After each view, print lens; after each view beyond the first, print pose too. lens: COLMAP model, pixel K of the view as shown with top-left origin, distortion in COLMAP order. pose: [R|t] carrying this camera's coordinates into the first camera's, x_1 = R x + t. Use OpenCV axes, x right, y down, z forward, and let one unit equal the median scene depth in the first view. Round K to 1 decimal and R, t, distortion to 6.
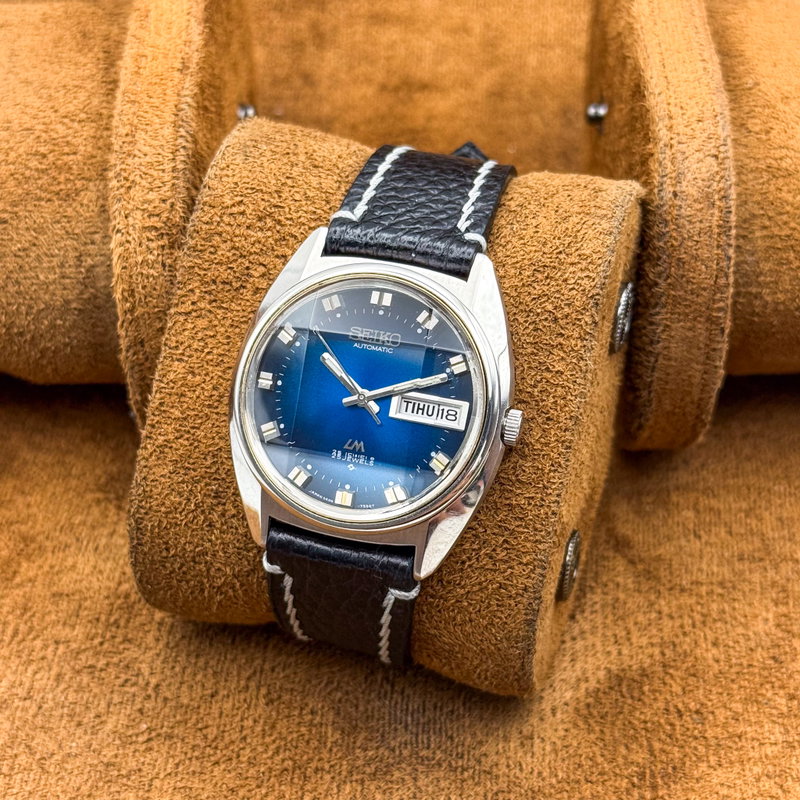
lens RADIAL K [[1703.5, 0, 380.4], [0, 1703.5, 400.0], [0, 0, 1]] dist [0.563363, -0.201551]
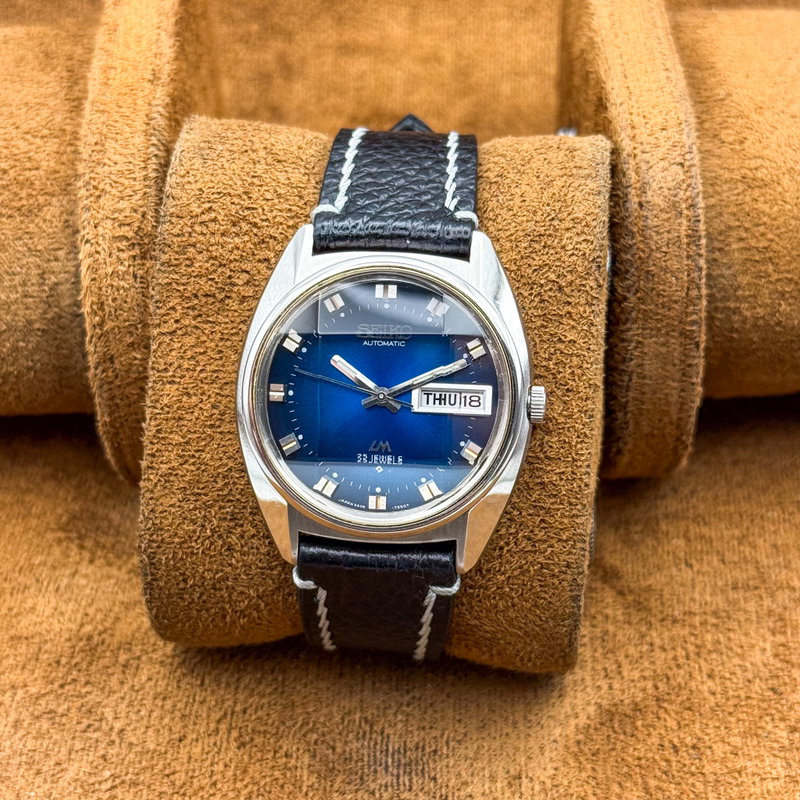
lens RADIAL K [[1703.5, 0, 380.4], [0, 1703.5, 400.0], [0, 0, 1]] dist [0.563363, -0.201551]
pose [[0.981731, -0.141949, 0.126710, -0.126613], [0.138298, 0.989692, 0.037205, -0.033409], [-0.130685, -0.019002, 0.991242, 0.042919]]
